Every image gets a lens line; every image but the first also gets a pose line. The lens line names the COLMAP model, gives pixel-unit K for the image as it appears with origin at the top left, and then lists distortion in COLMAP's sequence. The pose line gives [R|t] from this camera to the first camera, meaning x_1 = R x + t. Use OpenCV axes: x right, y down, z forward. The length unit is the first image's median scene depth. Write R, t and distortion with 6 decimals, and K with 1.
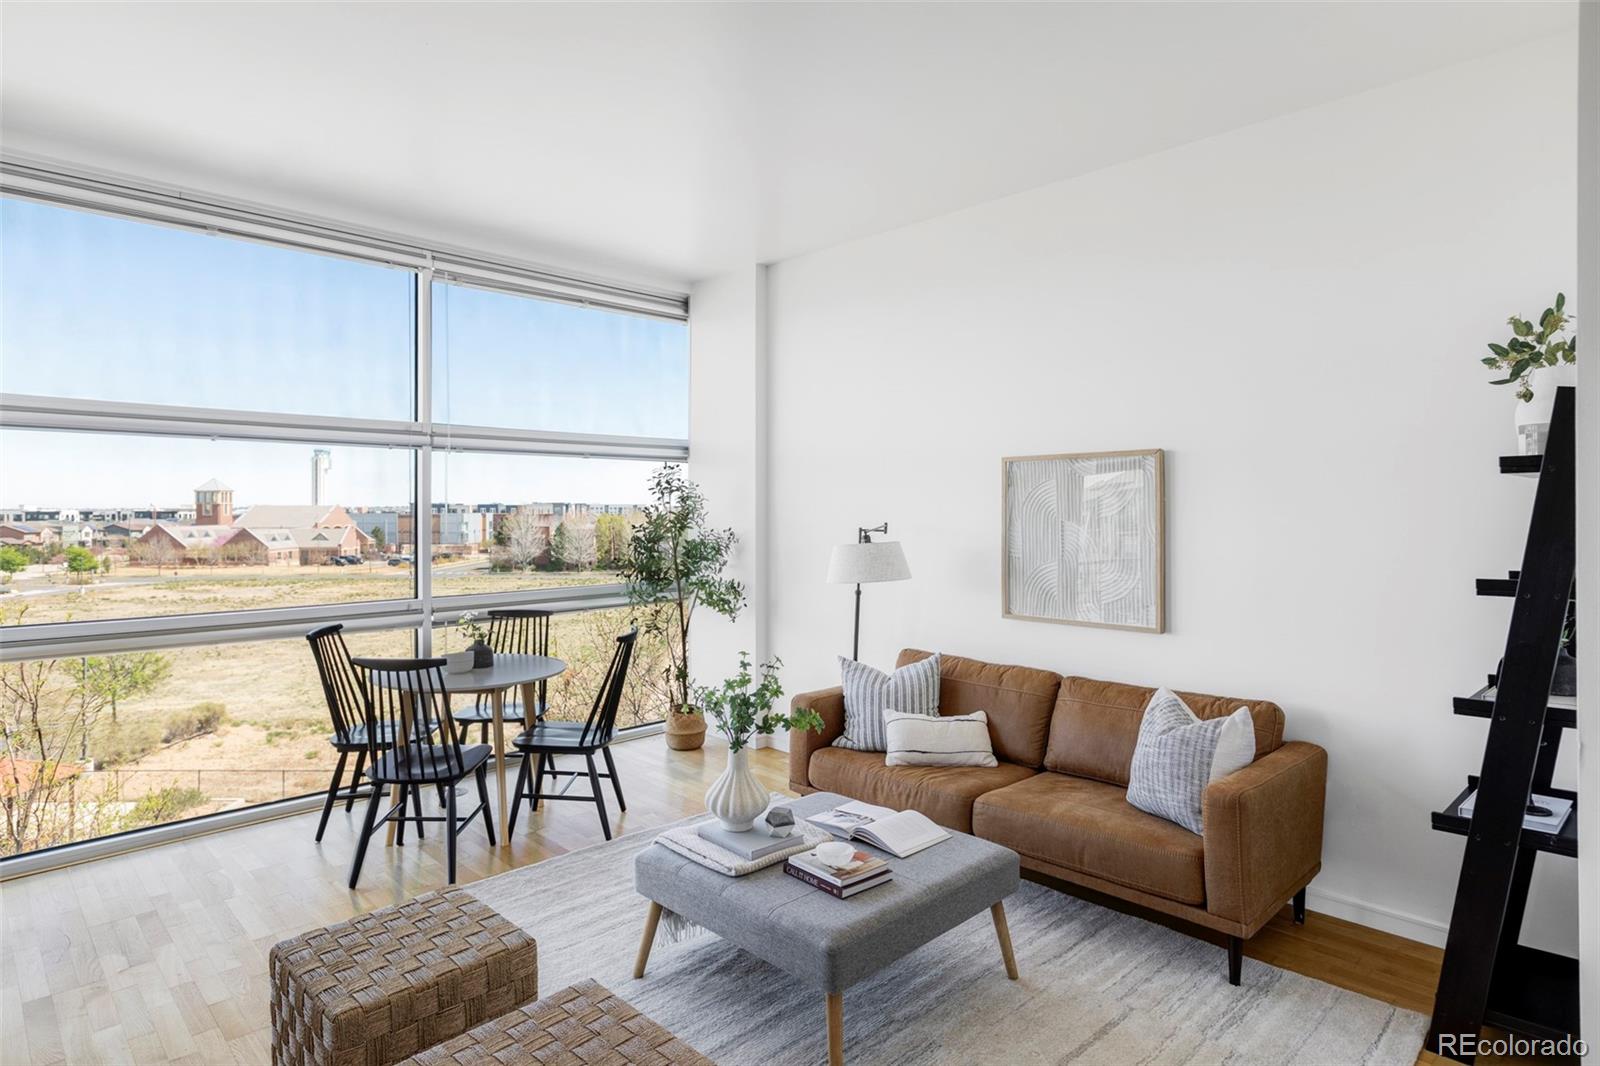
lens RADIAL K [[895.7, 0, 791.1], [0, 895.7, 503.9], [0, 0, 1]] dist [0.008463, -0.002495]
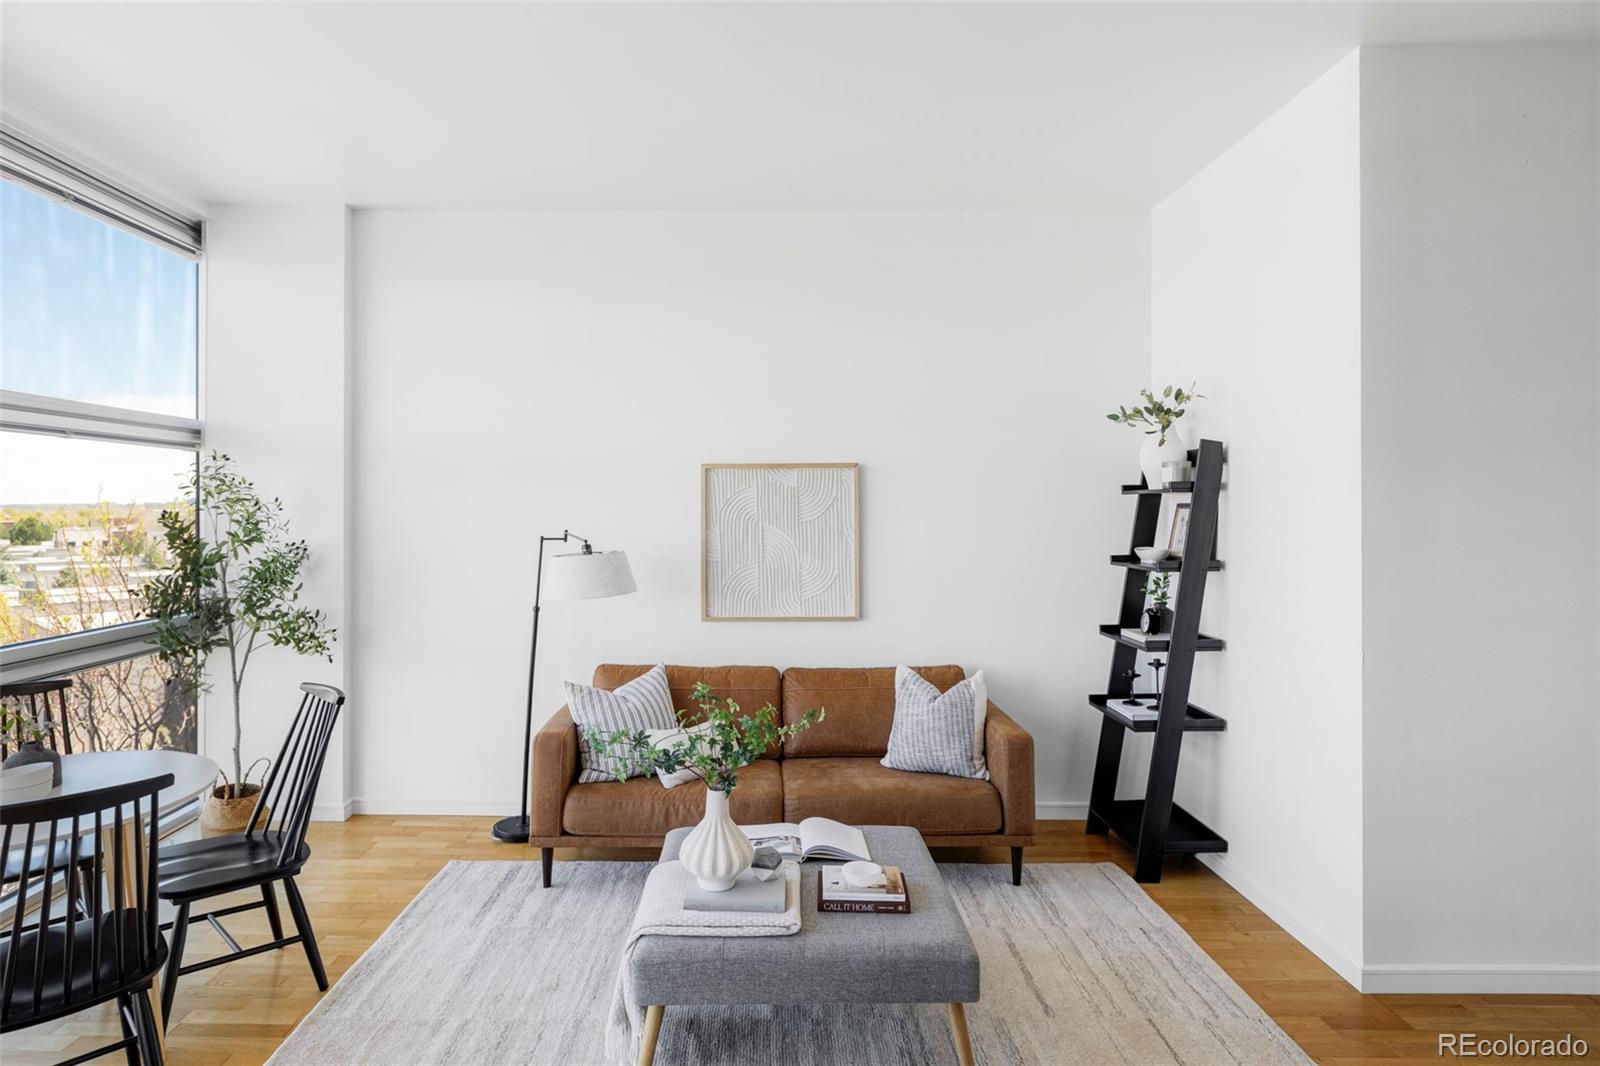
lens RADIAL K [[846.6, 0, 776.9], [0, 846.6, 520.5], [0, 0, 1]] dist [0.004944, -0.000457]
pose [[0.693143, 0.000091, 0.720800, -0.366592], [-0.002259, 0.999995, 0.002046, 0.008371], [-0.720797, -0.003046, 0.693140, 0.246860]]
